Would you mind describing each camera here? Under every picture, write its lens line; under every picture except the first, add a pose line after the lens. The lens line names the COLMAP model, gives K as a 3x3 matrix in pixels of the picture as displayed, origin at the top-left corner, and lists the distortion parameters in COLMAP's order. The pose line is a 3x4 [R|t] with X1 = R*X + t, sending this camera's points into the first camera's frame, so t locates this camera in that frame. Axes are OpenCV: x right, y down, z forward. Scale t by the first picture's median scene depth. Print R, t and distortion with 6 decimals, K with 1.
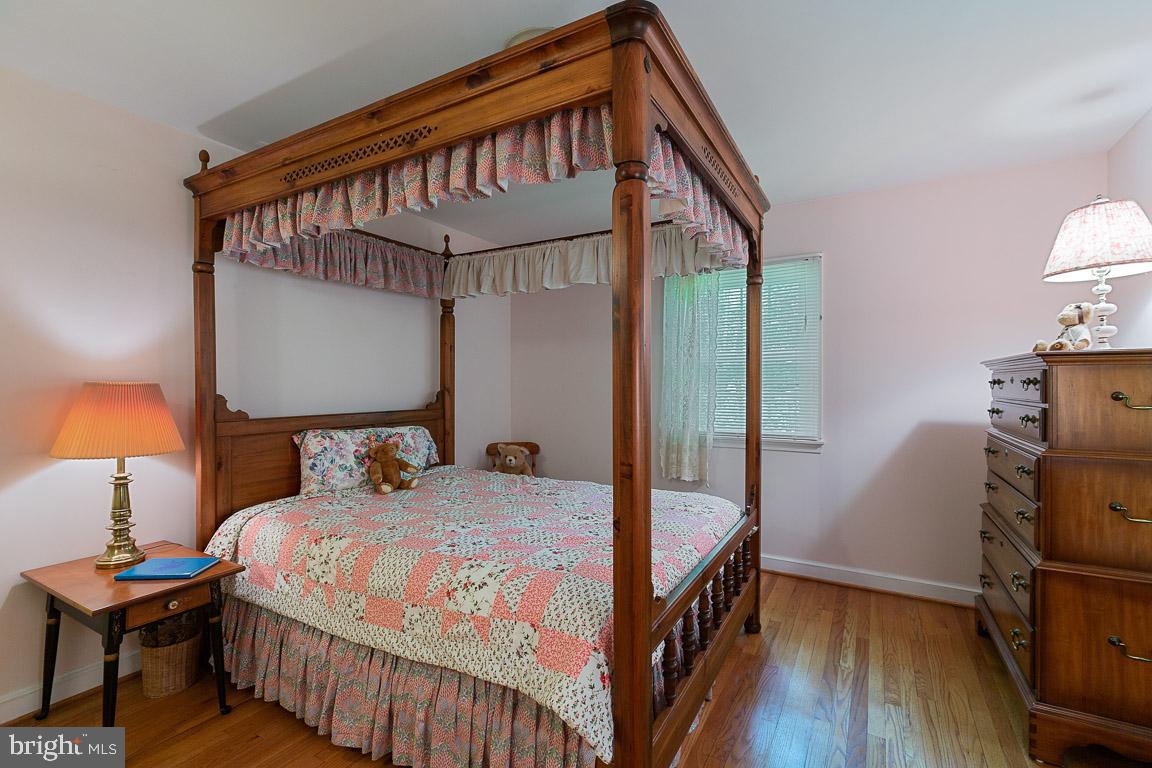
lens RADIAL K [[511.8, 0, 571.0], [0, 511.8, 384.0], [0, 0, 1]] dist [-0.000552, -0.000324]
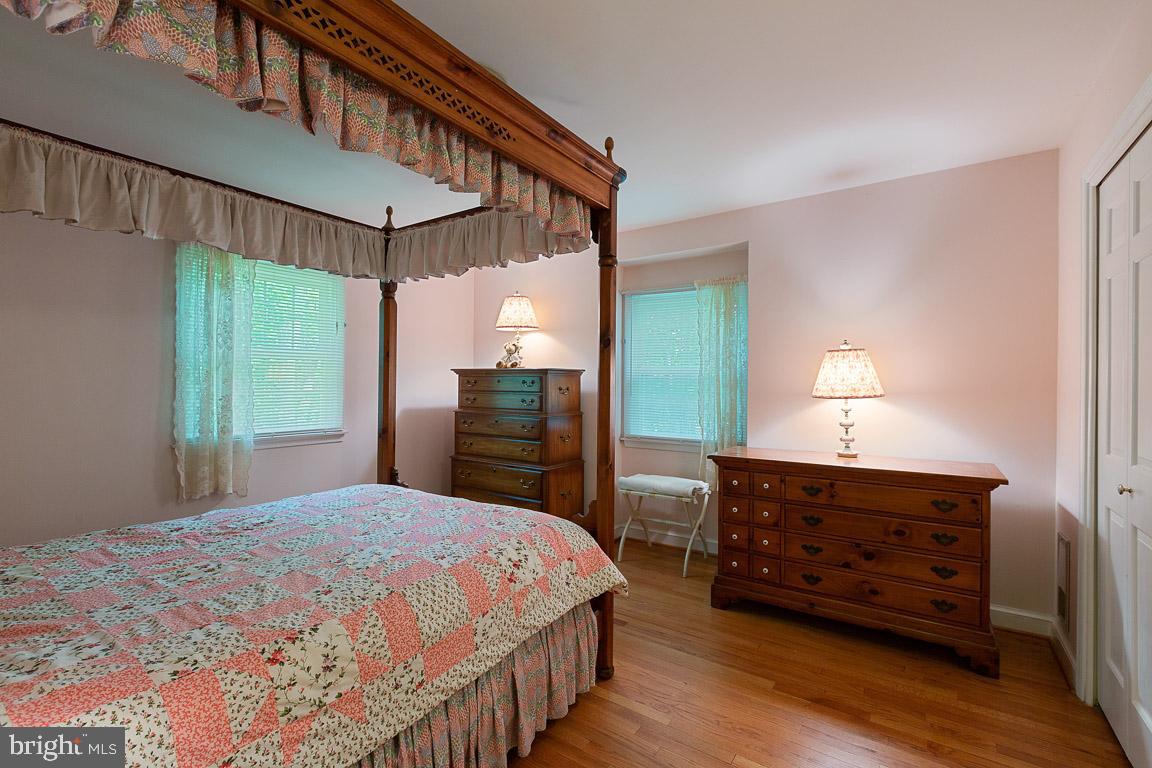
lens RADIAL K [[511.8, 0, 571.0], [0, 511.8, 384.0], [0, 0, 1]] dist [-0.000552, -0.000324]
pose [[0.079673, 0.001079, 0.996820, -1.170637], [-0.007994, 0.999968, -0.000444, 0.000822], [-0.996789, -0.007933, 0.079679, 0.717296]]
